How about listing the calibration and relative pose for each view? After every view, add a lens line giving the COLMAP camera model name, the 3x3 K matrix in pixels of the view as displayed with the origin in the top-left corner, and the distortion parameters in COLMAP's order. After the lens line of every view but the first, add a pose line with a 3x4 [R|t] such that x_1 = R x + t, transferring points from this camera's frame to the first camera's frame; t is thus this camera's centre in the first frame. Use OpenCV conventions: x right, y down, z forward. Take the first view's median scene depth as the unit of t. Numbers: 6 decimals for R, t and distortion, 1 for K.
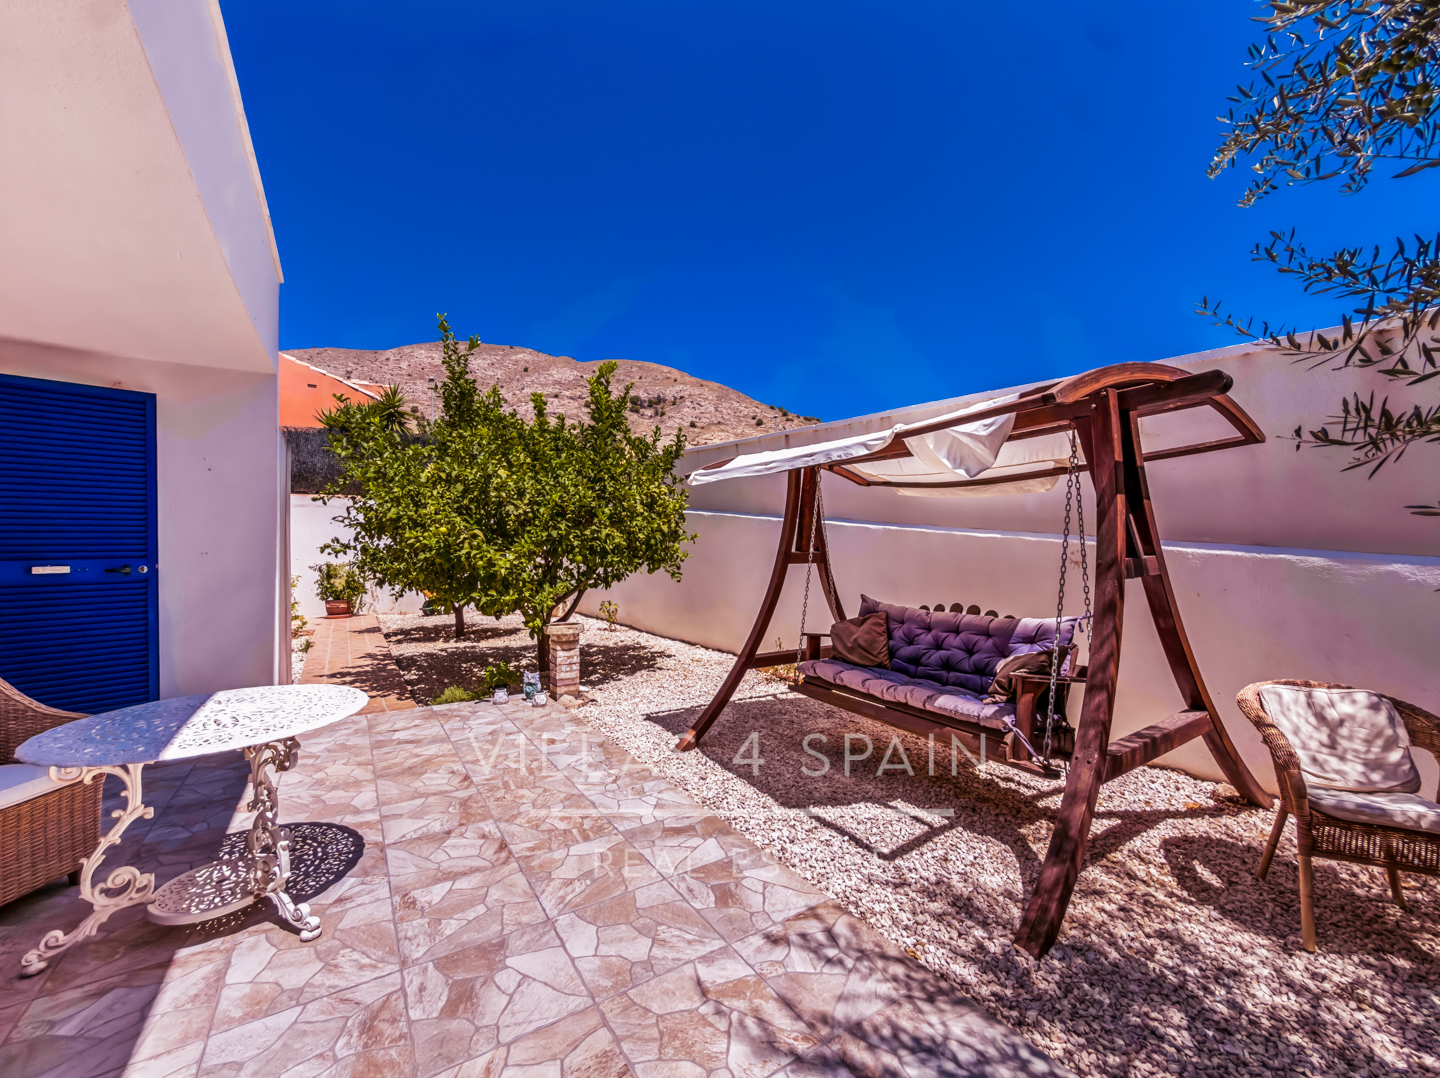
lens RADIAL K [[587.5, 0, 726.0], [0, 587.5, 526.8], [0, 0, 1]] dist [0.001889, -0.000501]
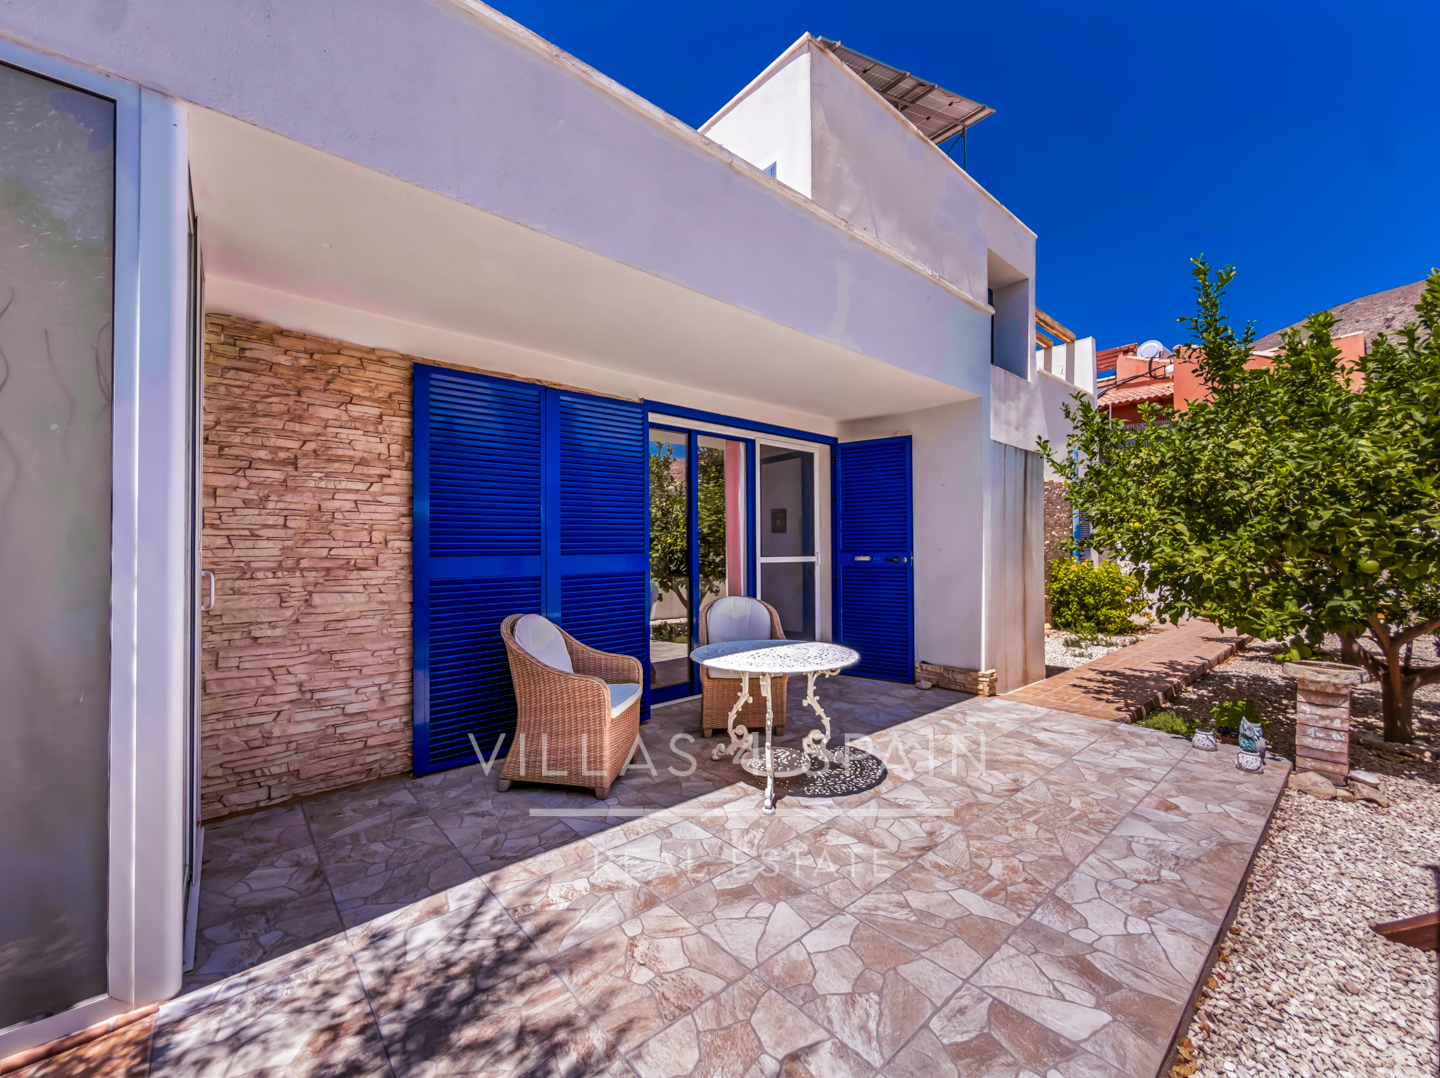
lens RADIAL K [[587.5, 0, 726.0], [0, 587.5, 546.6], [0, 0, 1]] dist [0.001889, -0.000501]
pose [[0.142956, 0.005290, -0.989715, 0.519633], [0.034247, 0.999360, 0.010288, 0.014715], [0.989136, -0.035366, 0.142683, 0.518252]]
